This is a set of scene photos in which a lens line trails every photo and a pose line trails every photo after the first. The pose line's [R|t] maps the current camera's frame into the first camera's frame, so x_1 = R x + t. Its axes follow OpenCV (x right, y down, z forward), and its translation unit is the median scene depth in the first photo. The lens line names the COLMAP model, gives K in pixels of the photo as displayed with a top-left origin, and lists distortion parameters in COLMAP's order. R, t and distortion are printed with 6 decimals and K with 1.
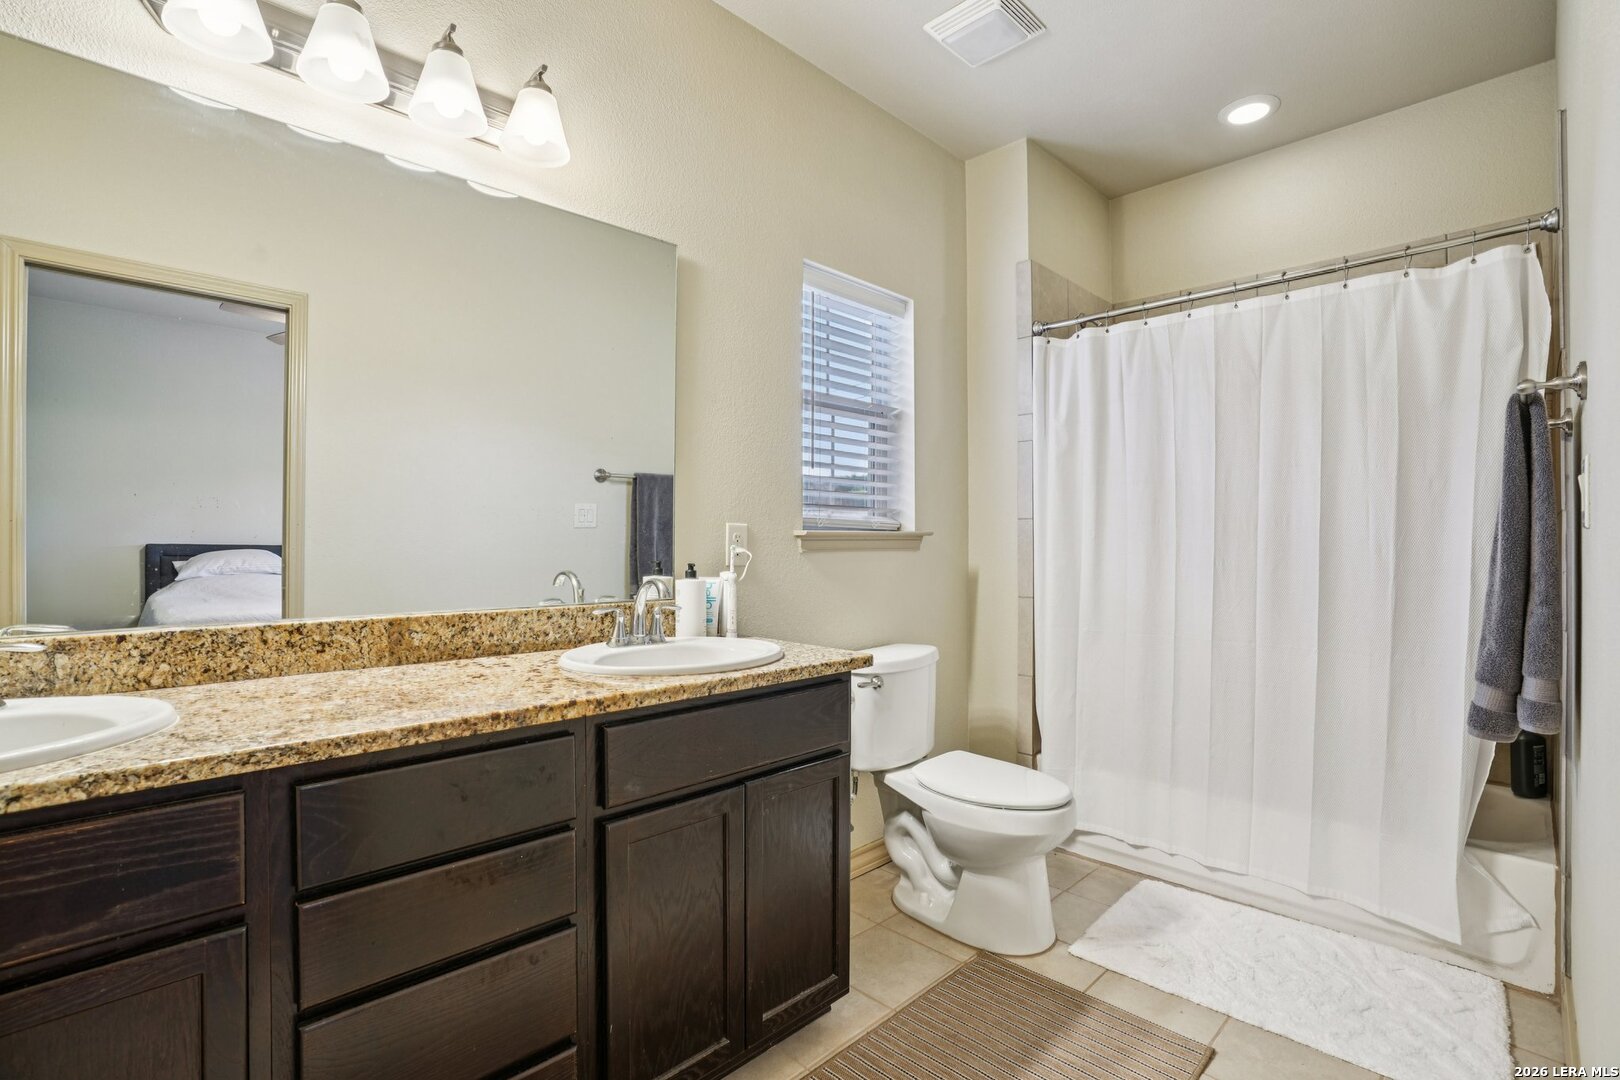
lens RADIAL K [[760.8, 0, 806.8], [0, 760.8, 529.0], [0, 0, 1]] dist [-0.061915, 0.020486]
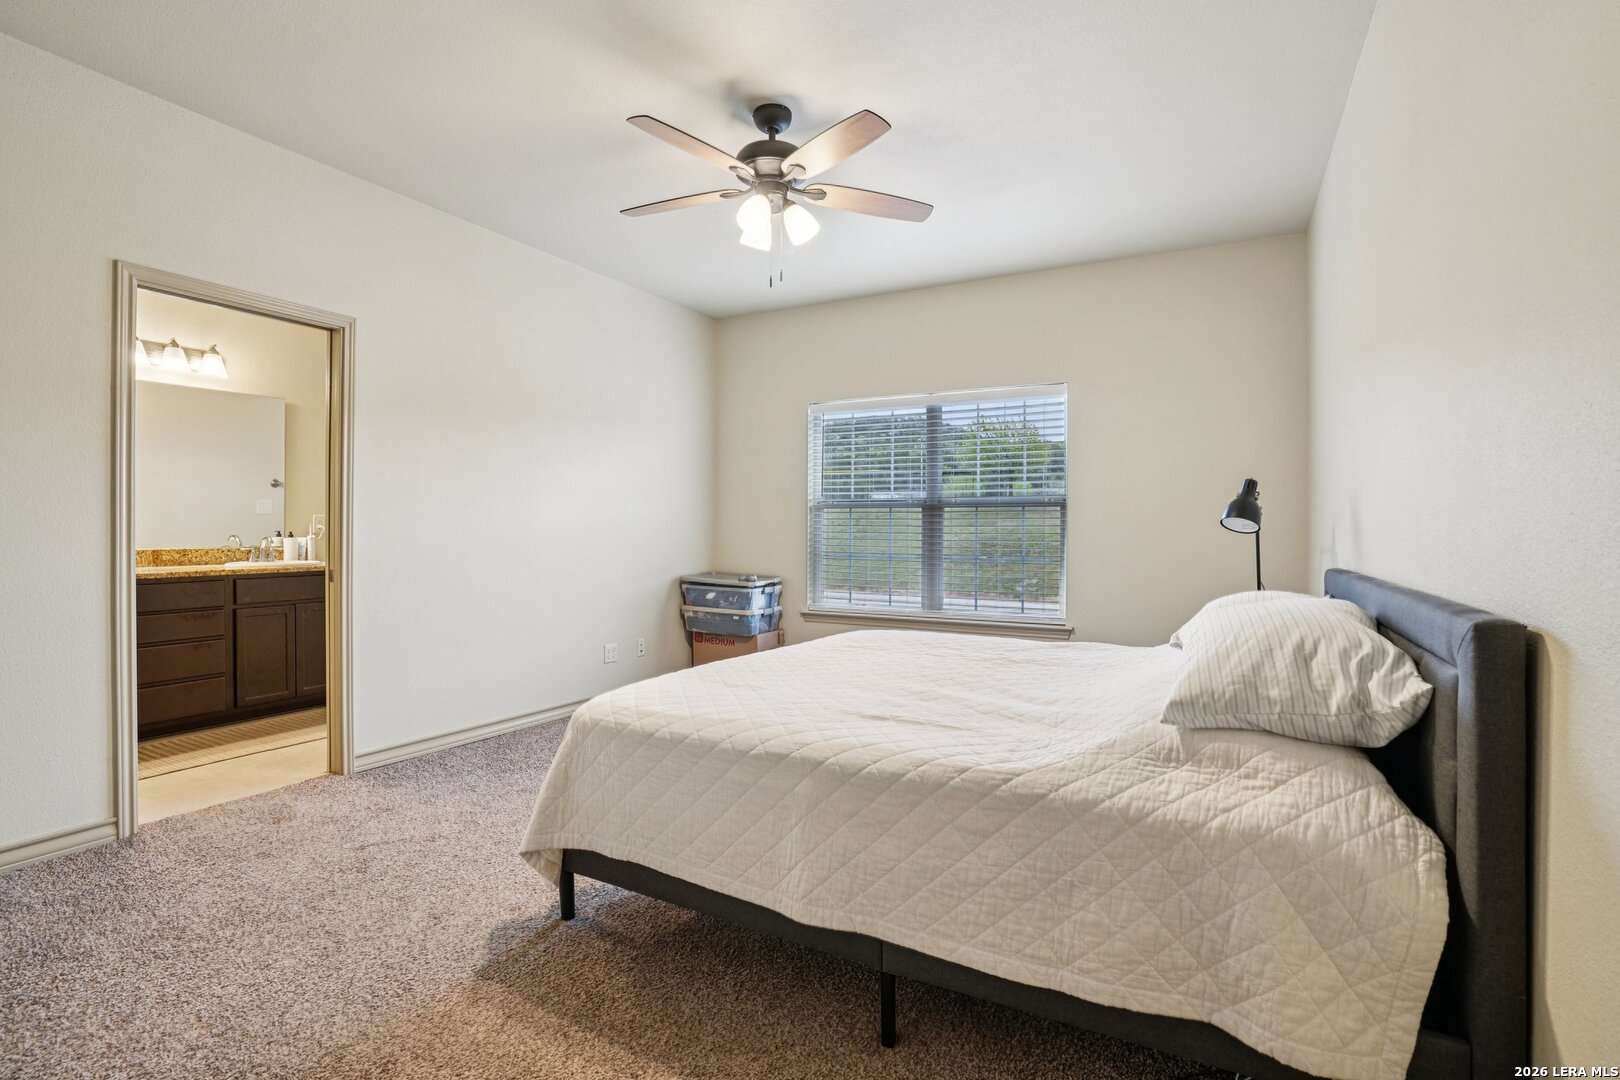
lens RADIAL K [[743.3, 0, 810.0], [0, 743.3, 540.0], [0, 0, 1]] dist [-0.059116, 0.018039]
pose [[0.956051, 0.004121, 0.293172, 0.935797], [-0.015178, 0.999256, 0.035448, -0.044603], [-0.292808, -0.038340, 0.955402, -2.118996]]
